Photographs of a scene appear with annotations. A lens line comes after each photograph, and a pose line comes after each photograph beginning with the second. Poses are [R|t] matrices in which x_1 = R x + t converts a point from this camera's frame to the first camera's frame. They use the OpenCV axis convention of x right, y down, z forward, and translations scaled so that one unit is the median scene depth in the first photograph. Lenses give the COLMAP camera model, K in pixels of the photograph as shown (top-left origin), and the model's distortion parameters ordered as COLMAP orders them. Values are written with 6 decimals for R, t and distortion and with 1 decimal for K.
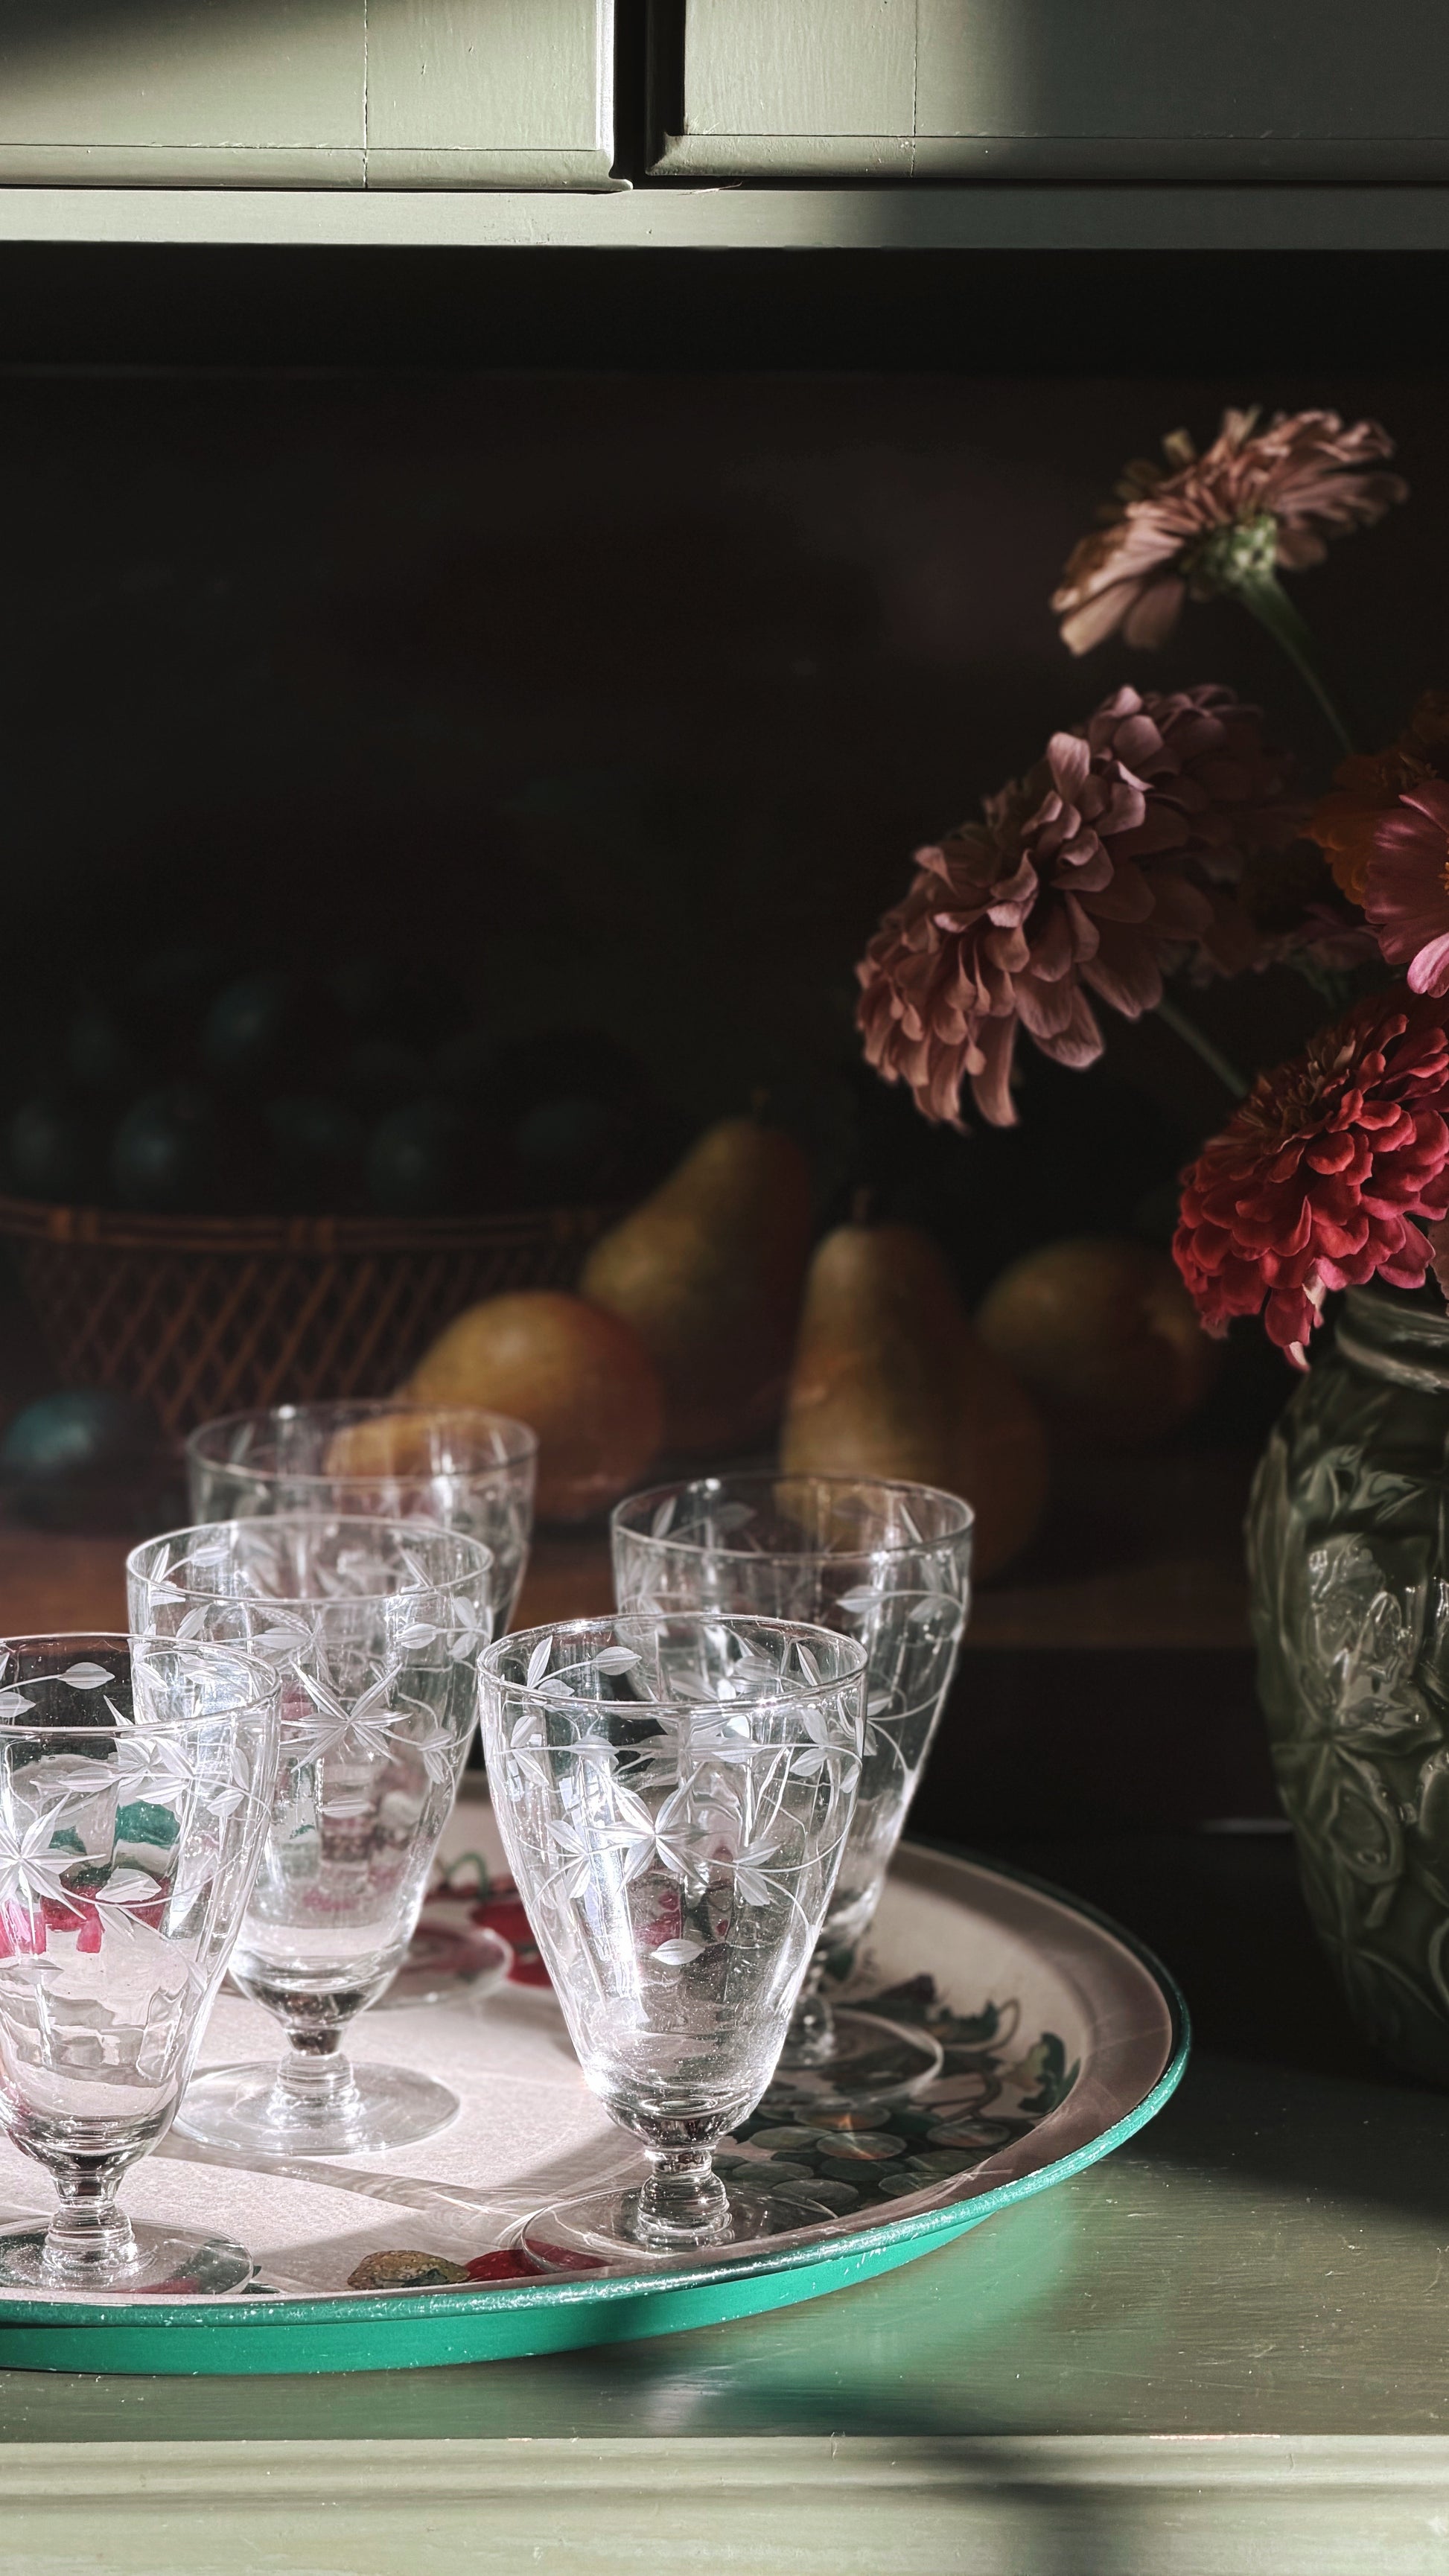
lens RADIAL K [[8365.4, 0, 707.2], [0, 8365.4, 1292.3], [0, 0, 1]] dist [0.158923, 0.000000]
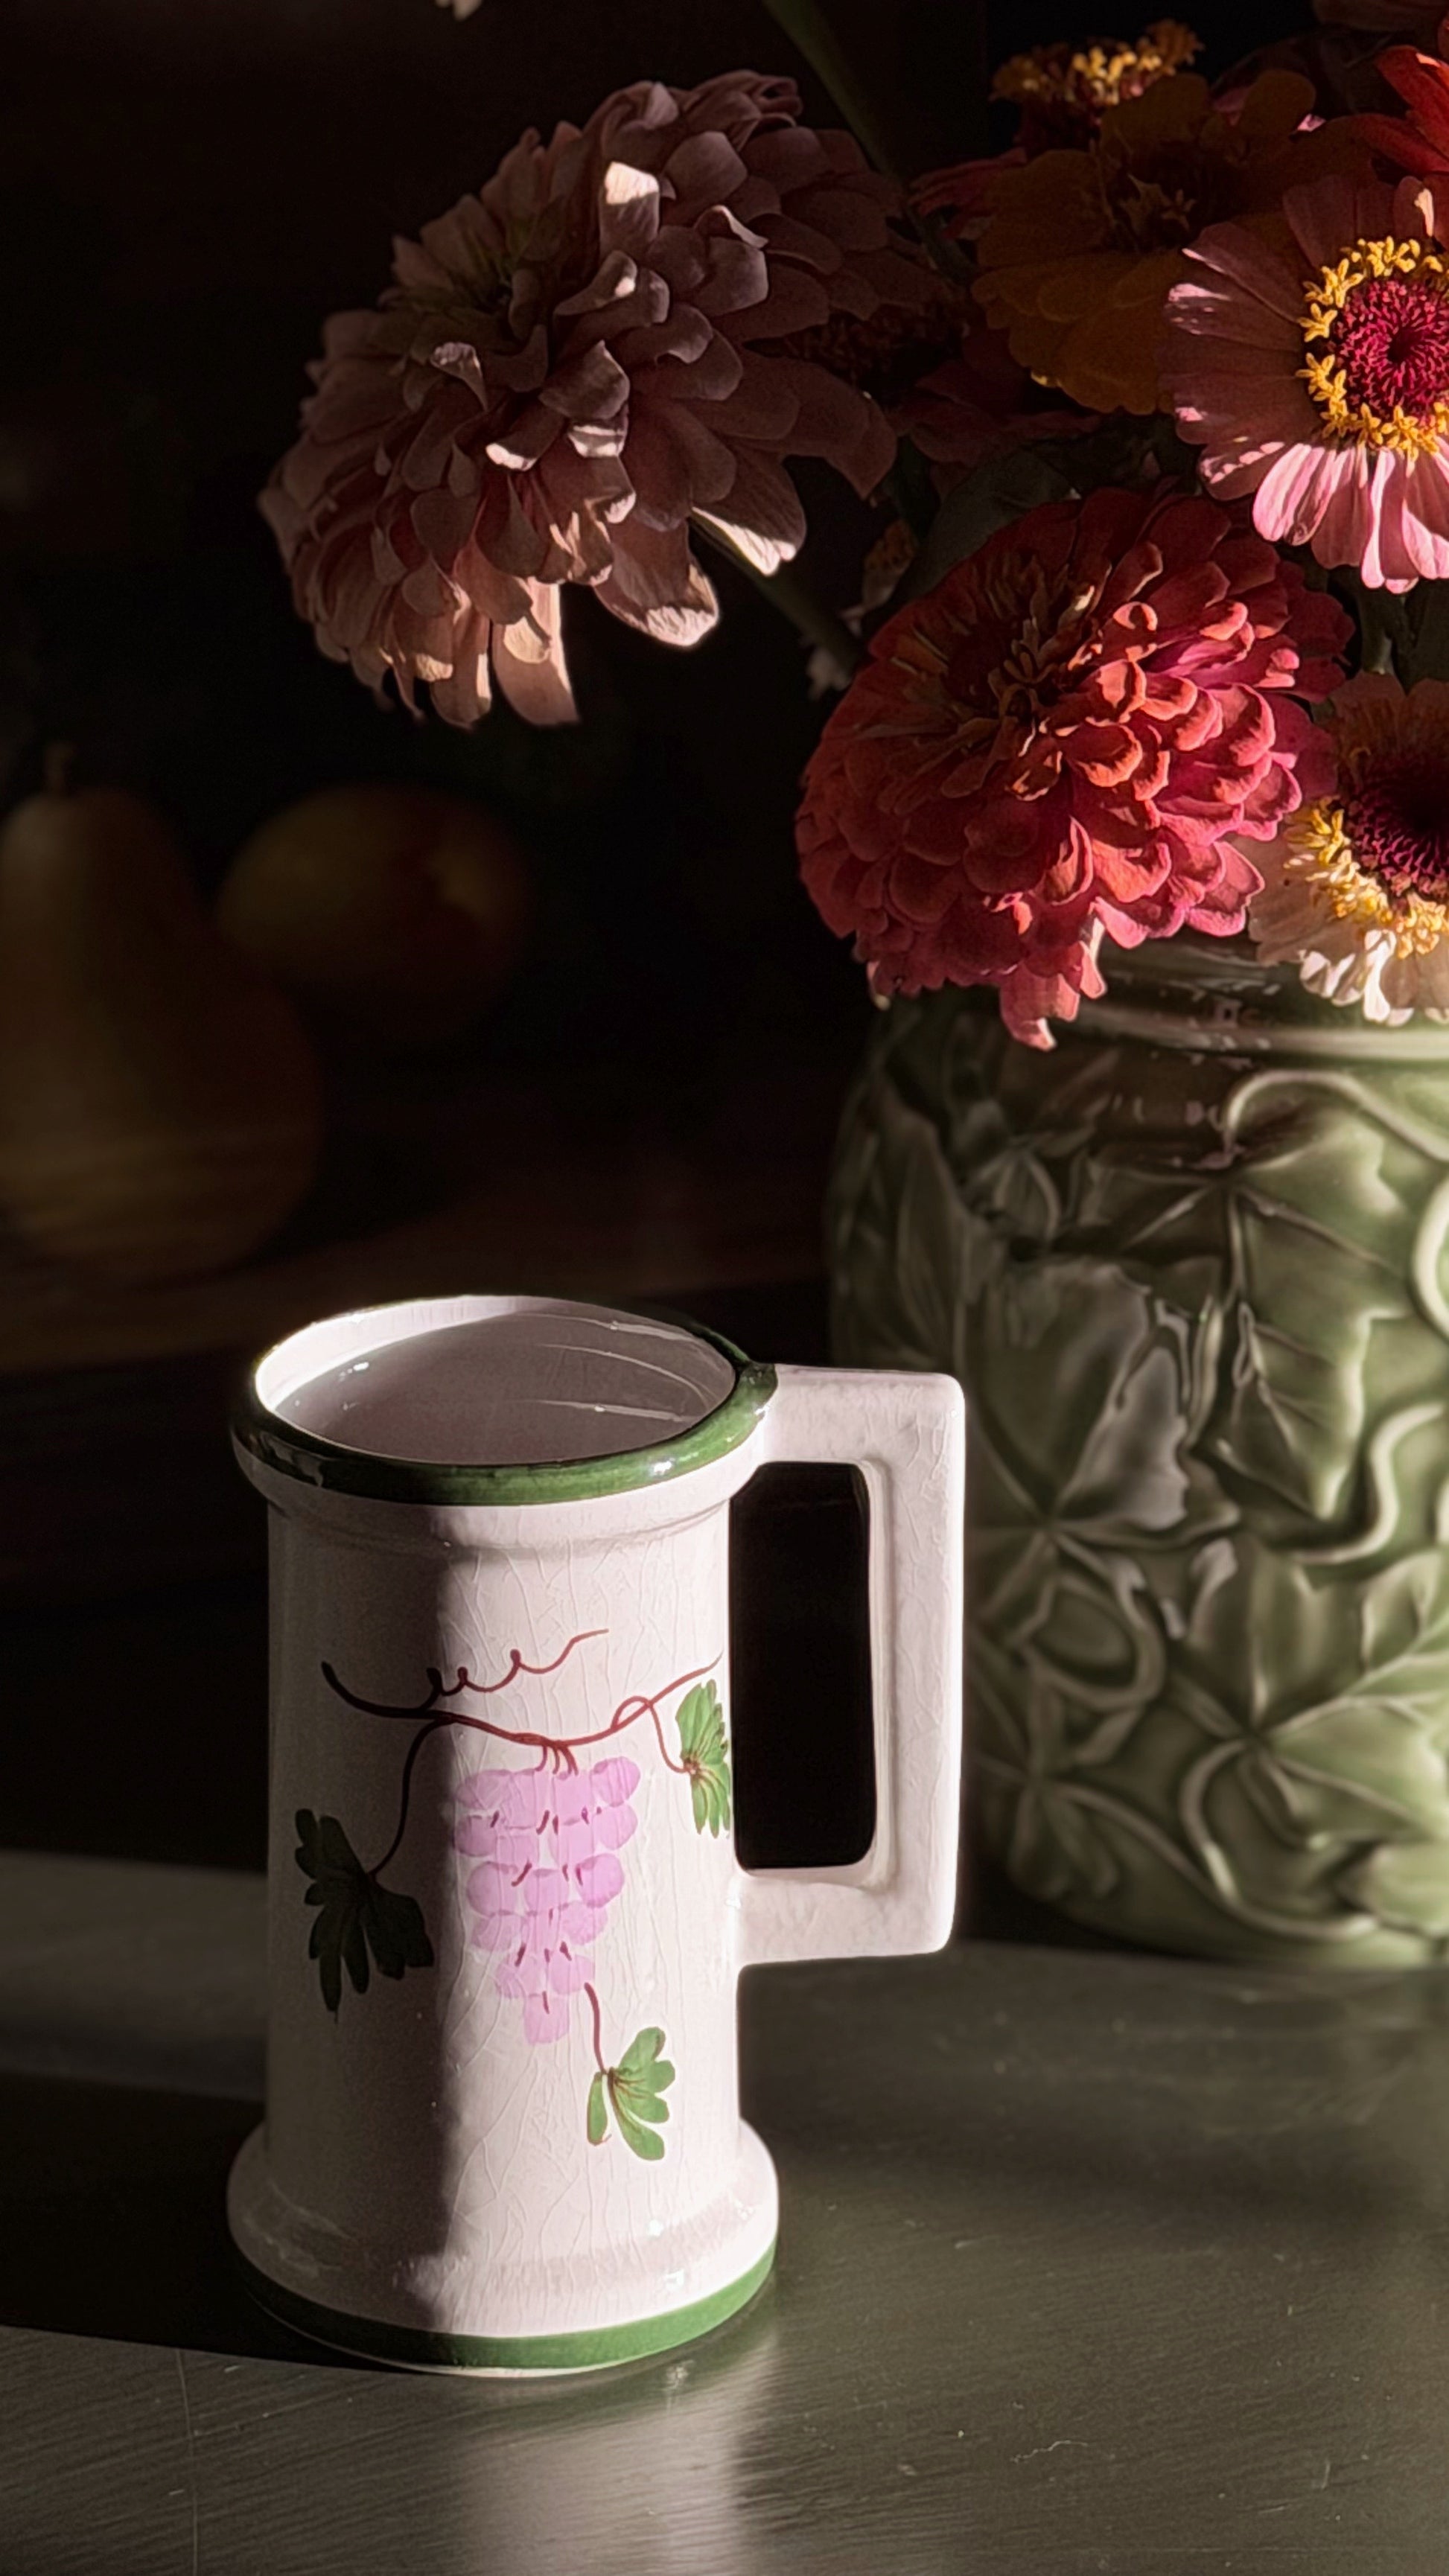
lens RADIAL K [[8365.4, 0, 663.9], [0, 8365.4, 1240.8], [0, 0, 1]] dist [0.158923, 0.000000]
pose [[0.936776, -0.108406, 0.332714, -0.202750], [0.062794, 0.987447, 0.144933, -0.081478], [-0.344249, -0.114877, 0.931824, 0.341749]]
